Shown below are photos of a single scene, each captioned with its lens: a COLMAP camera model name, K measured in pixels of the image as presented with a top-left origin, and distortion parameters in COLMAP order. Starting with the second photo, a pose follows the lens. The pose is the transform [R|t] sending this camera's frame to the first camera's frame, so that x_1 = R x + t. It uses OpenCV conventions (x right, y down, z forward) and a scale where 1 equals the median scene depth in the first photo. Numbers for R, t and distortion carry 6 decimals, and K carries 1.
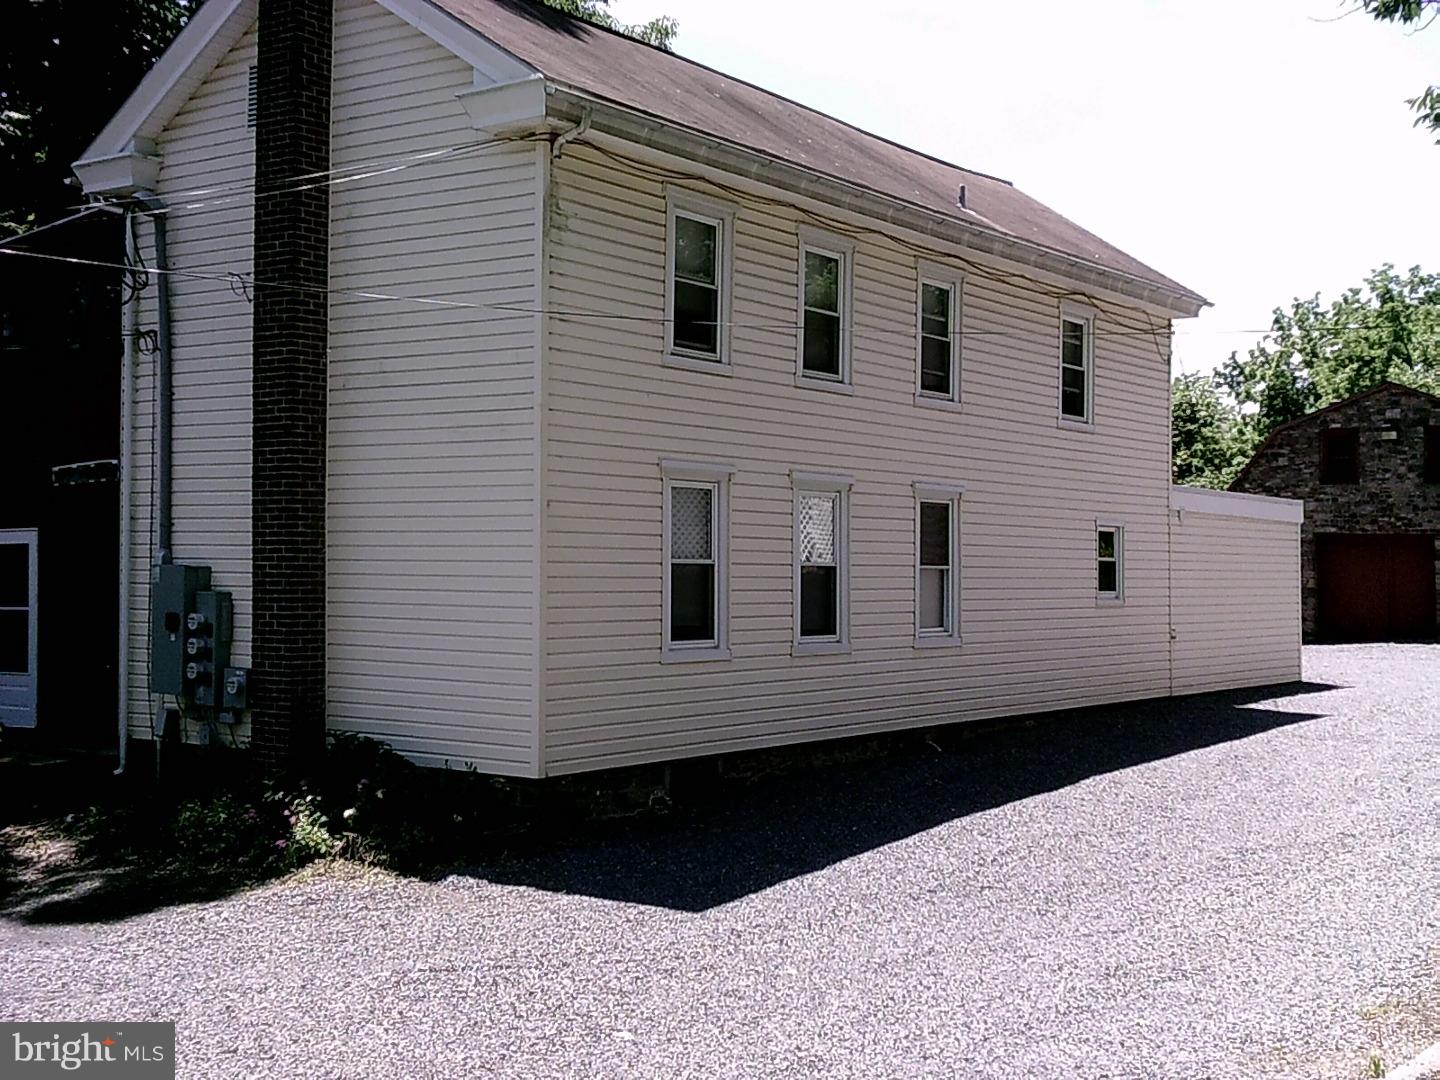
lens RADIAL K [[1802.4, 0, 797.6], [0, 1802.4, 477.0], [0, 0, 1]] dist [0.348636, -0.877392]
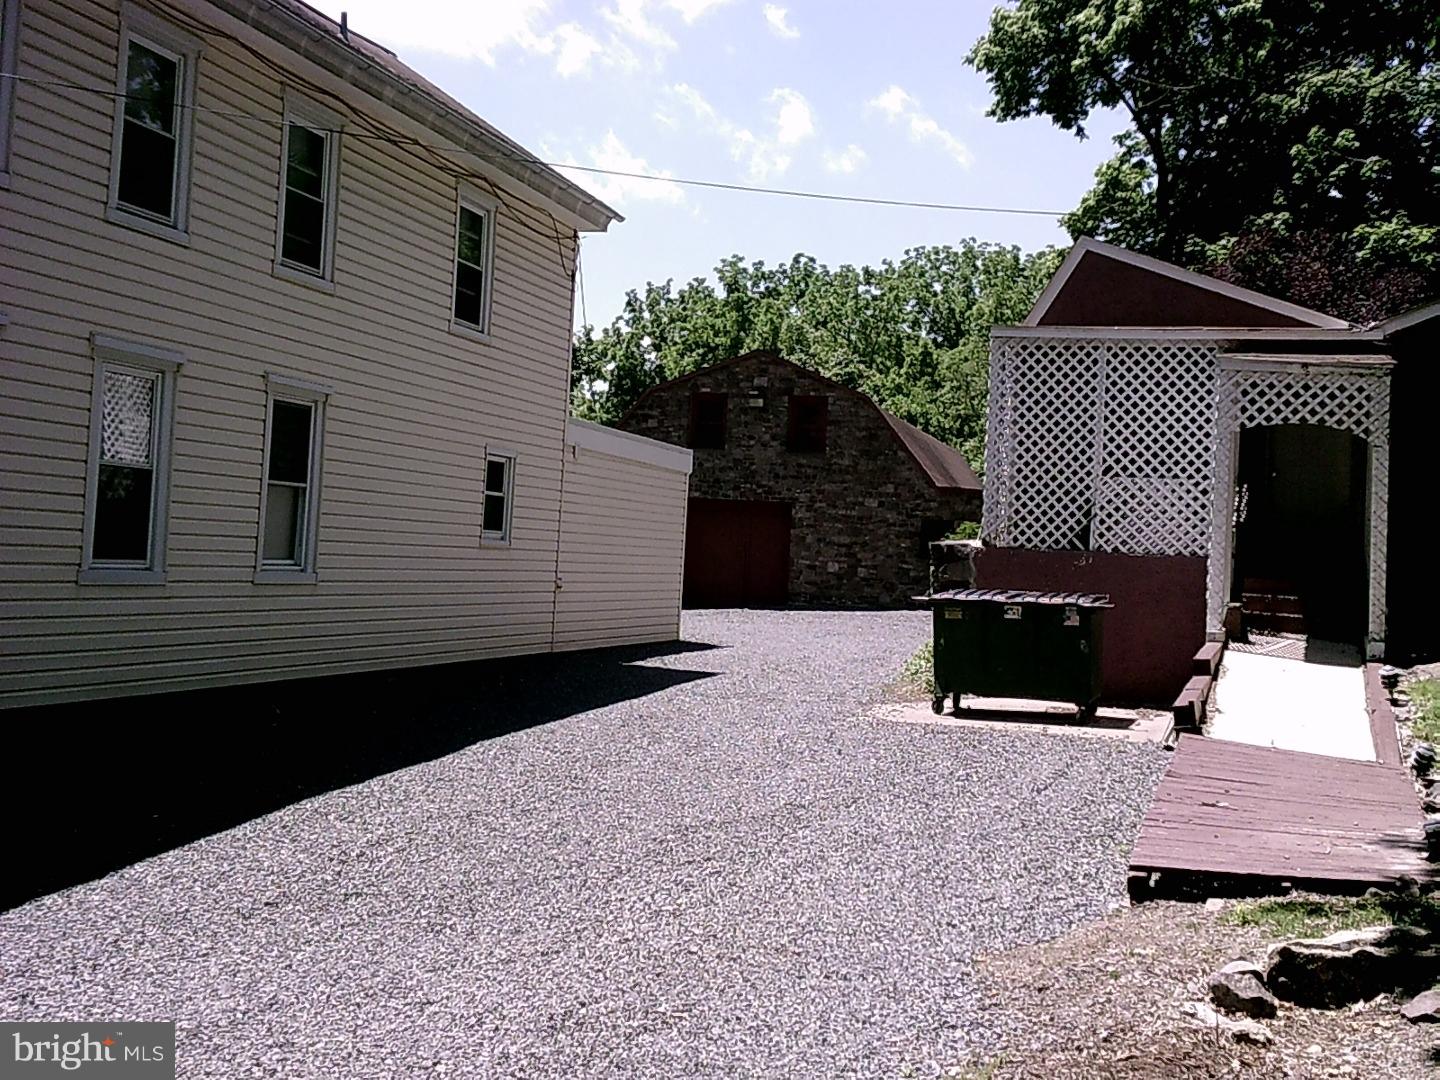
lens RADIAL K [[1802.4, 0, 797.6], [0, 1802.4, 477.0], [0, 0, 1]] dist [0.348636, -0.877392]
pose [[0.935138, 0.057679, 0.349557, 0.002340], [-0.062599, 0.998035, 0.002783, 0.026123], [-0.348709, -0.024485, 0.936911, 0.143110]]
